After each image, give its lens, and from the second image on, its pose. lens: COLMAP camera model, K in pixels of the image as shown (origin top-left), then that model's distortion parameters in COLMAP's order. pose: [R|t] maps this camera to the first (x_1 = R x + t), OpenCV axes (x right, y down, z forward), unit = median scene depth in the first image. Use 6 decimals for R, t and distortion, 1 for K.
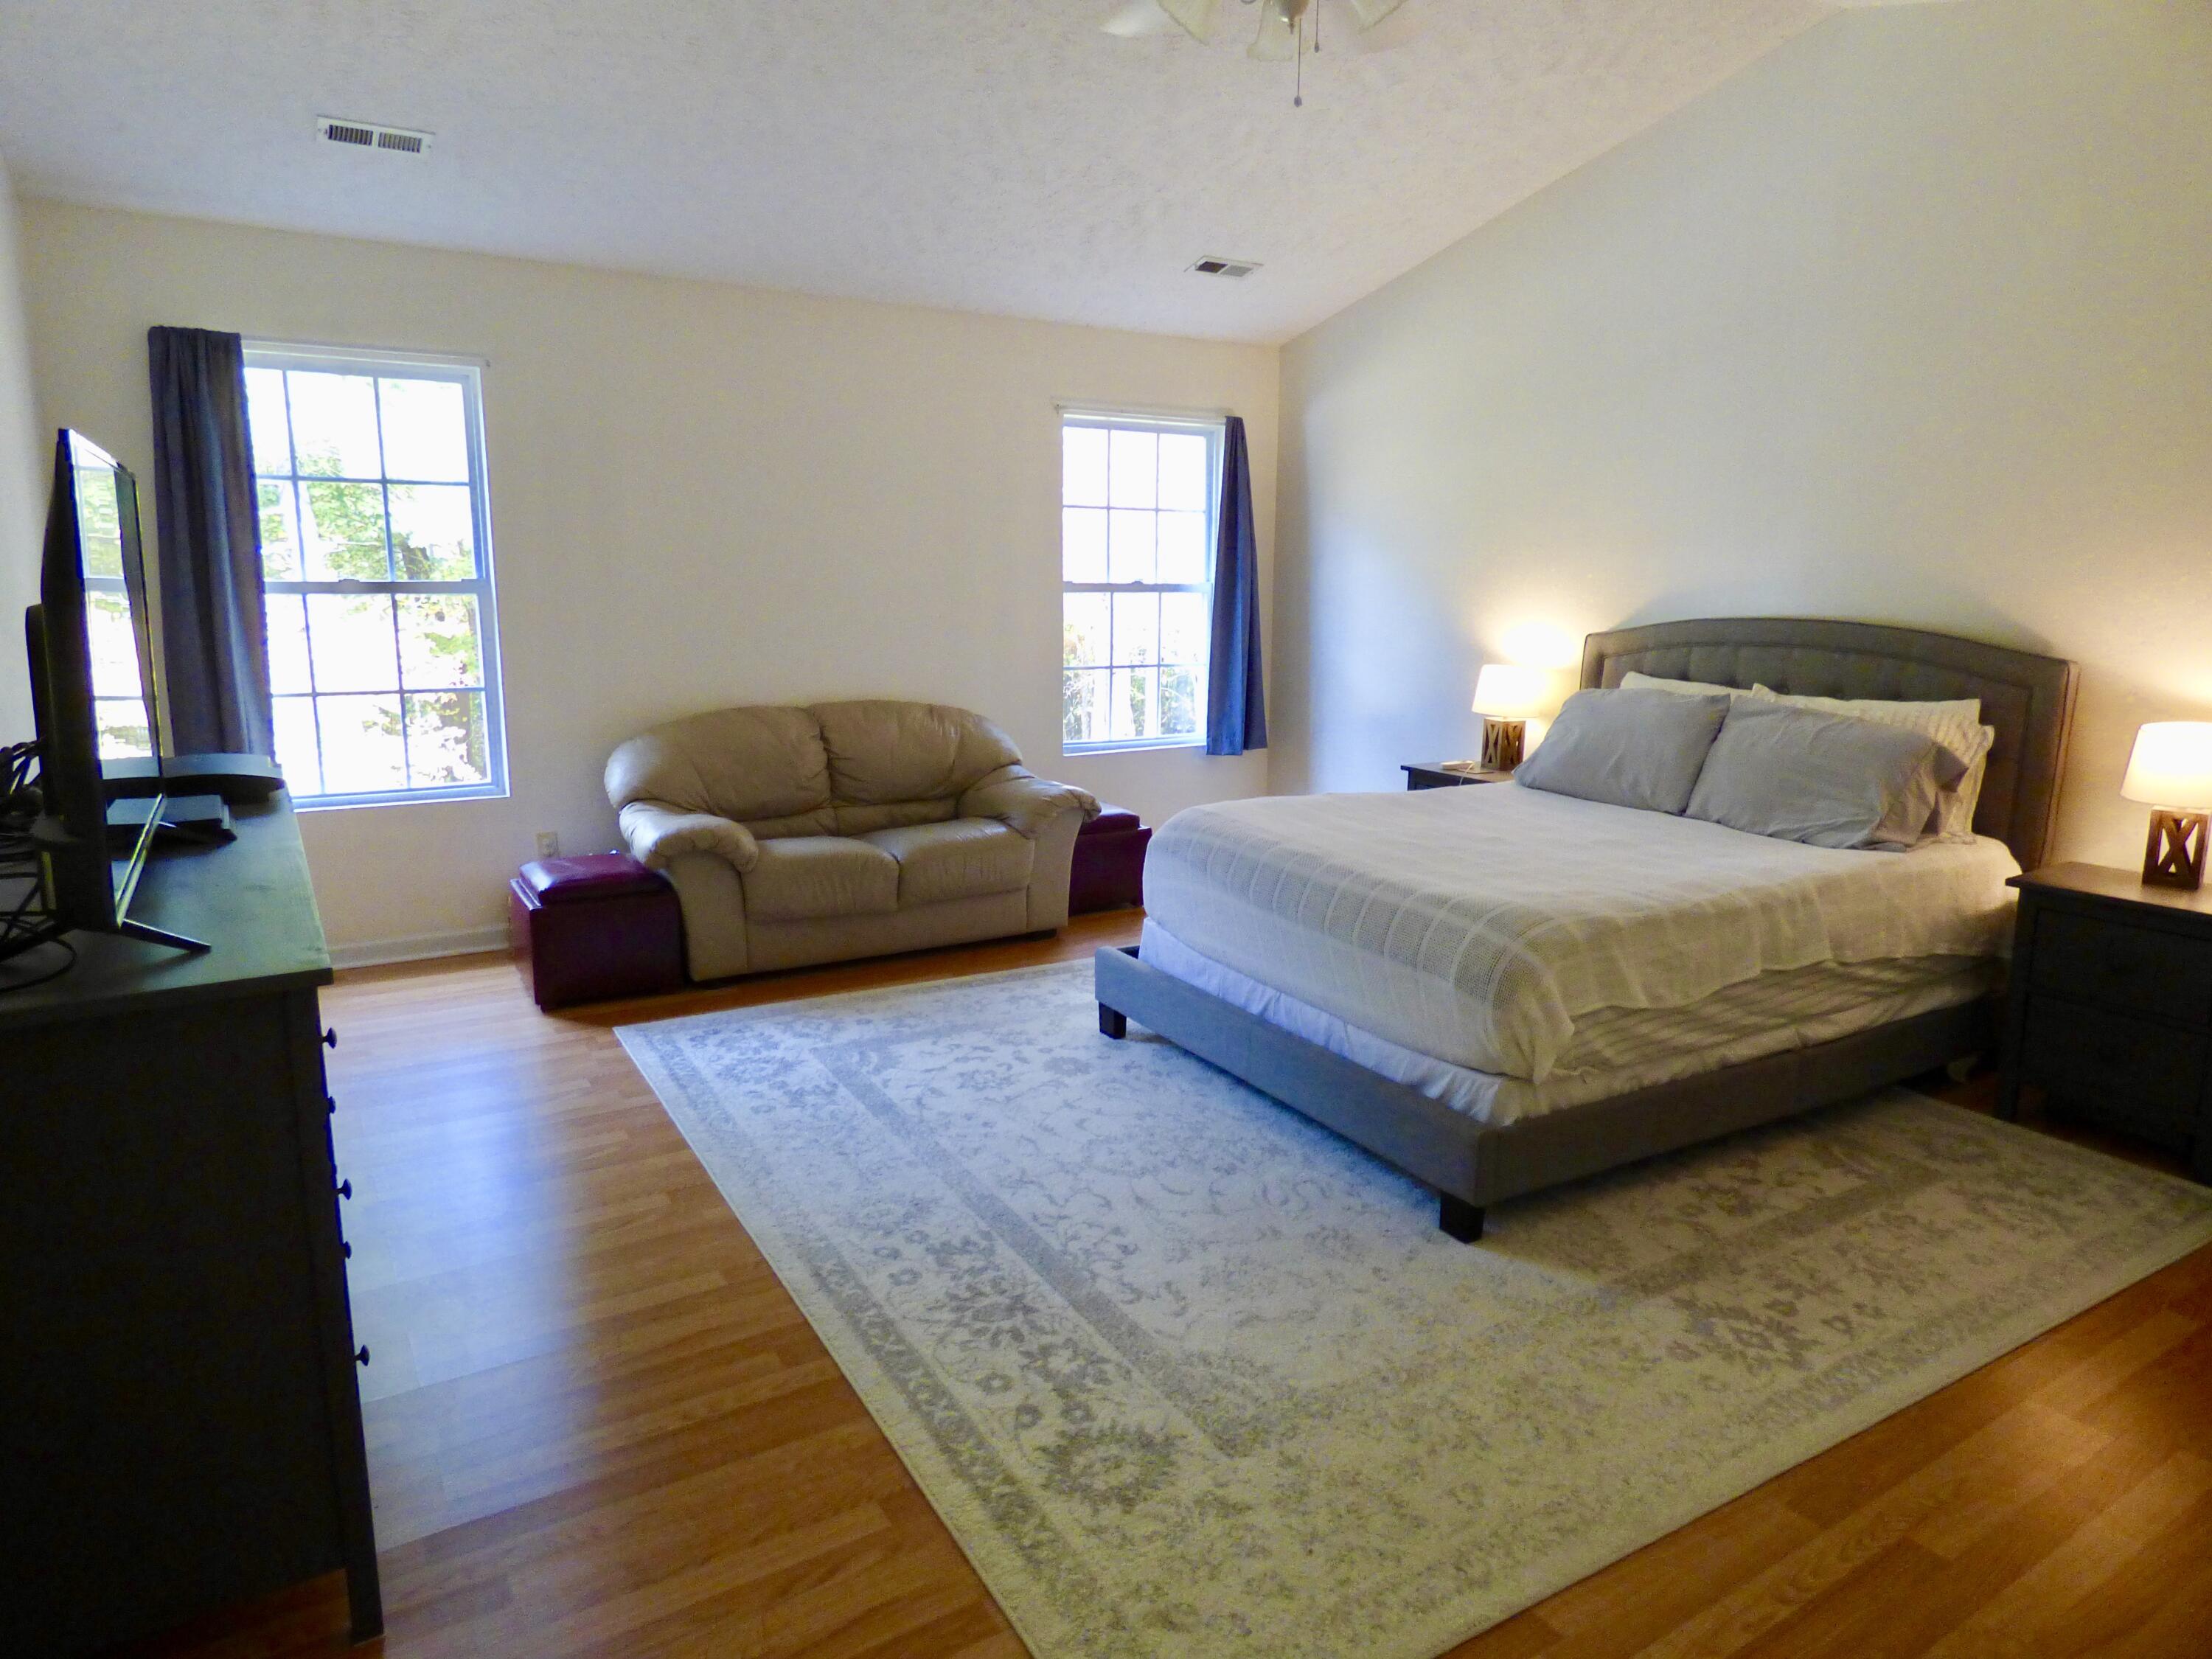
lens RADIAL K [[1365.3, 0, 1095.8], [0, 1365.3, 825.9], [0, 0, 1]] dist [-0.012665, 0.005104]
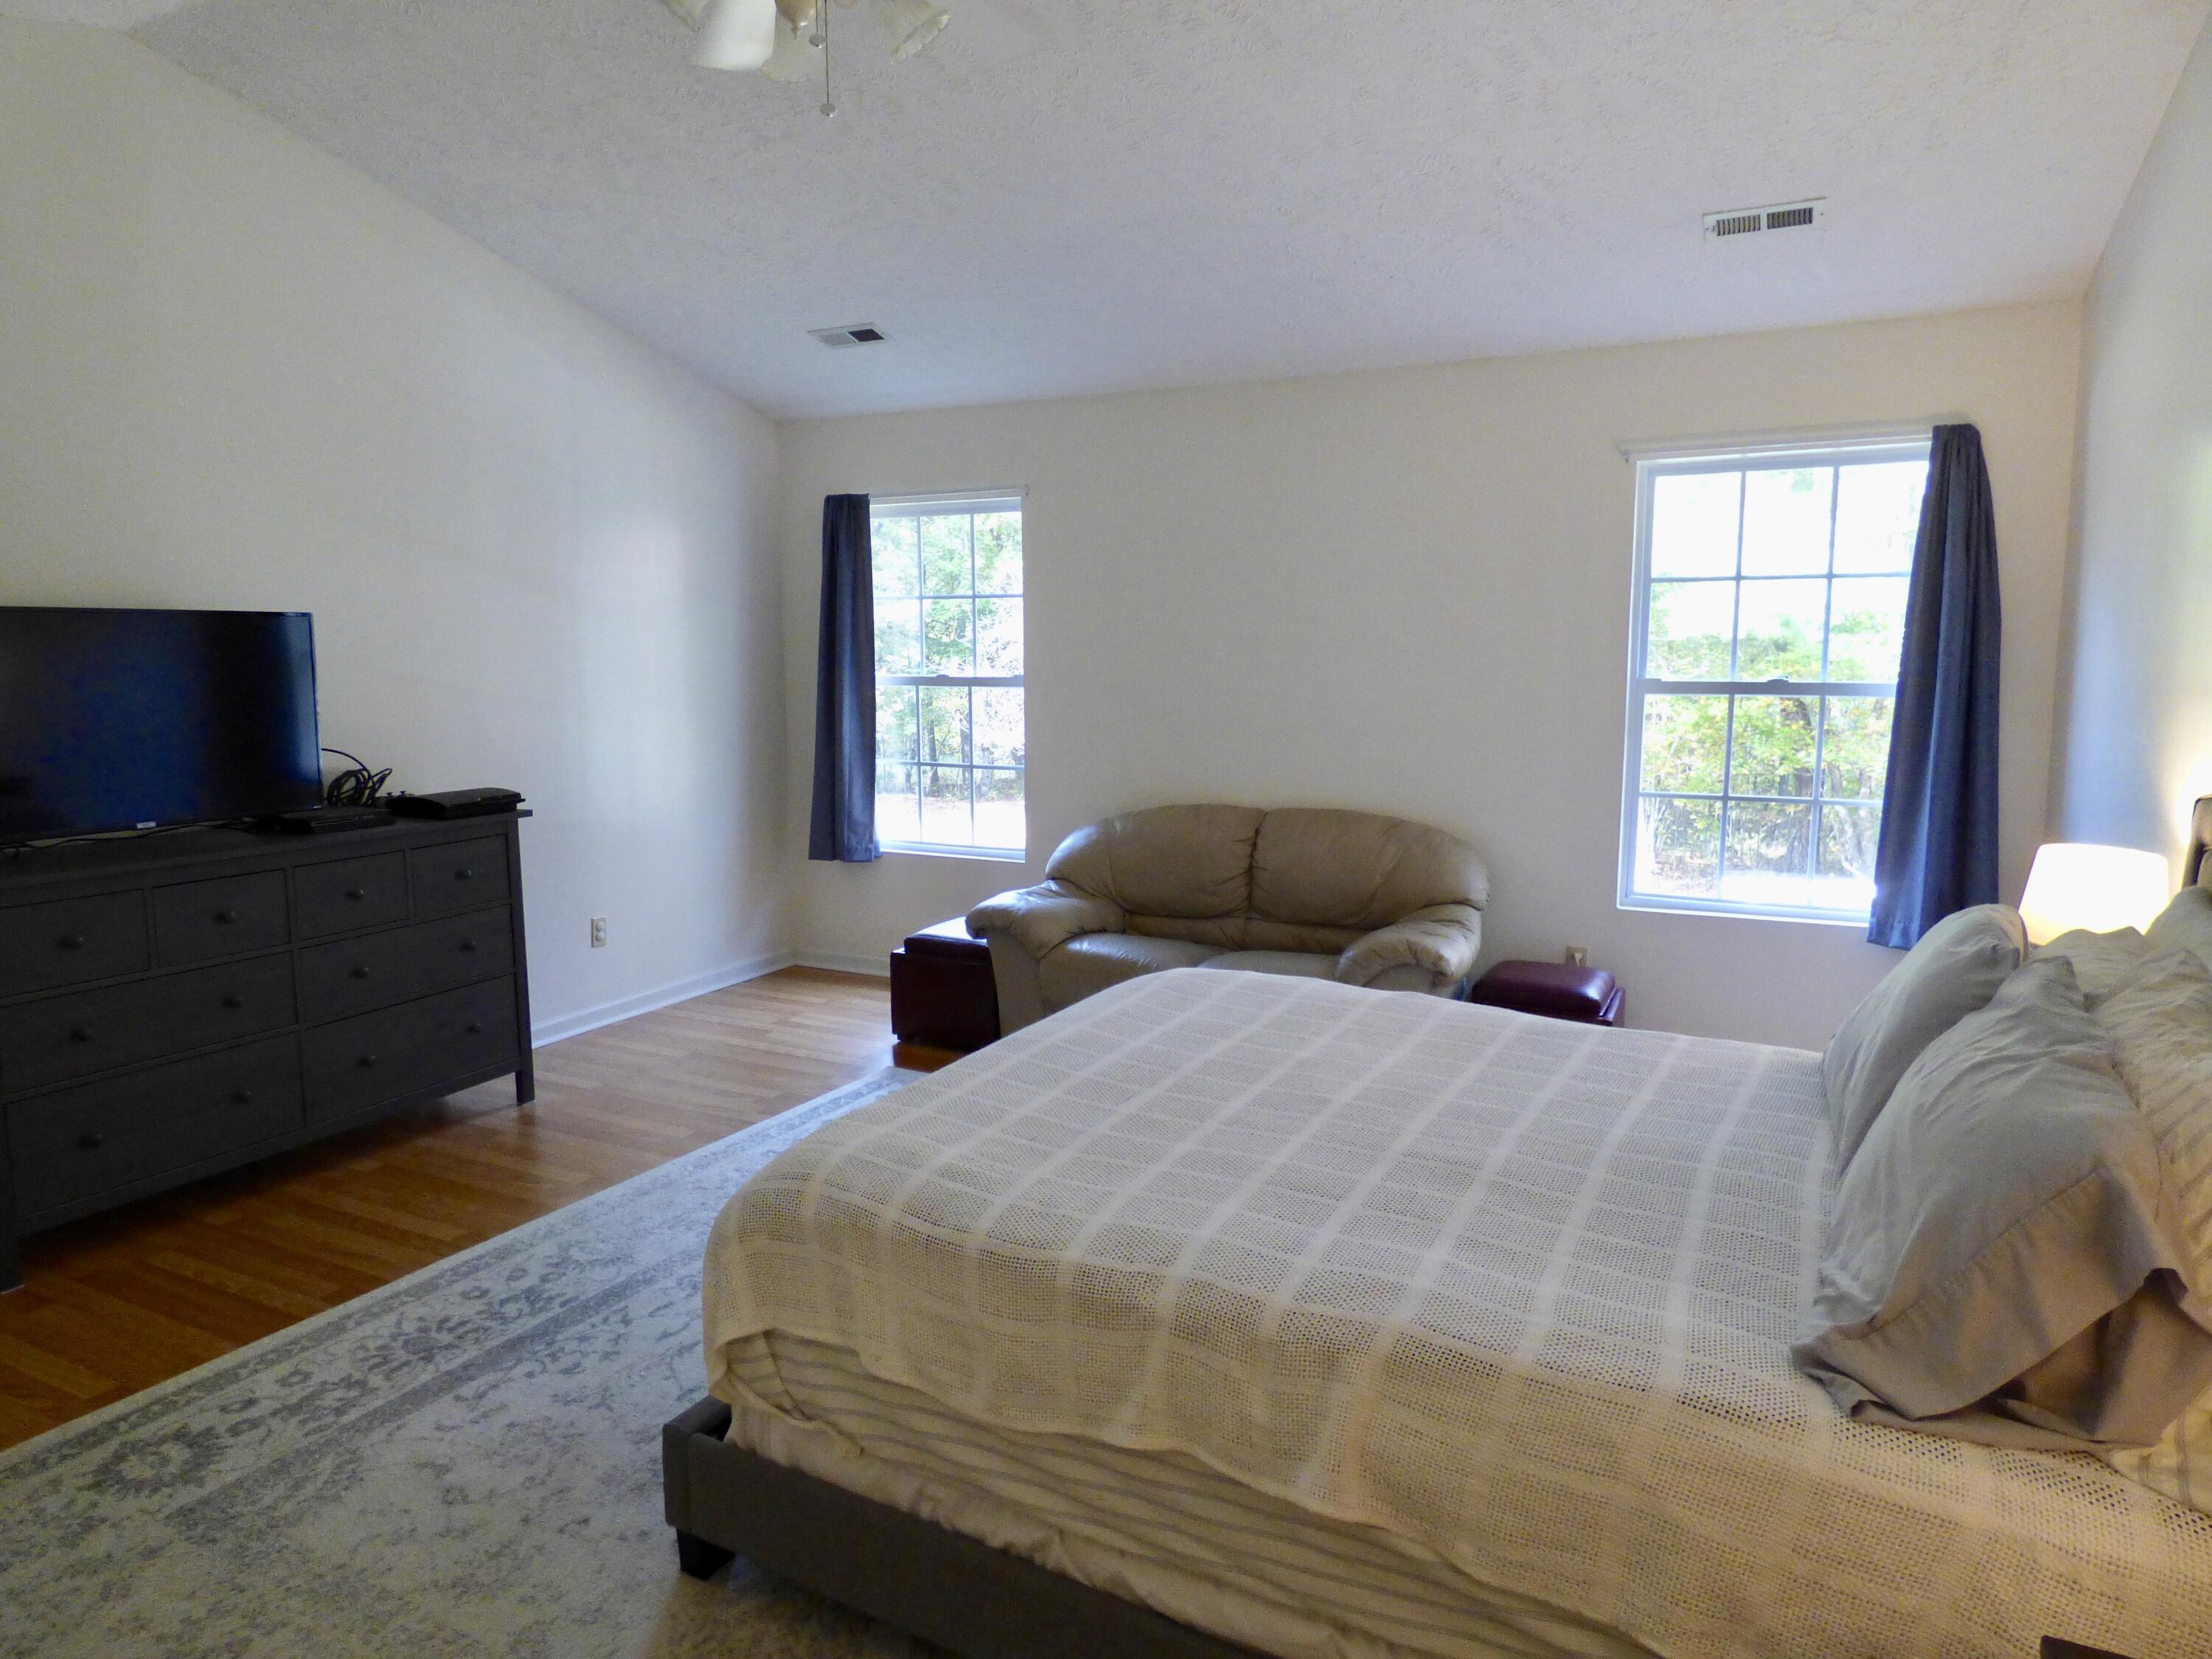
lens RADIAL K [[1365.3, 0, 1097.3], [0, 1365.3, 817.1], [0, 0, 1]] dist [-0.012665, 0.005104]
pose [[0.506823, 0.093248, -0.856992, 0.906979], [-0.153744, 0.987972, 0.016576, -0.134627], [0.848230, 0.123356, 0.515063, 0.701194]]
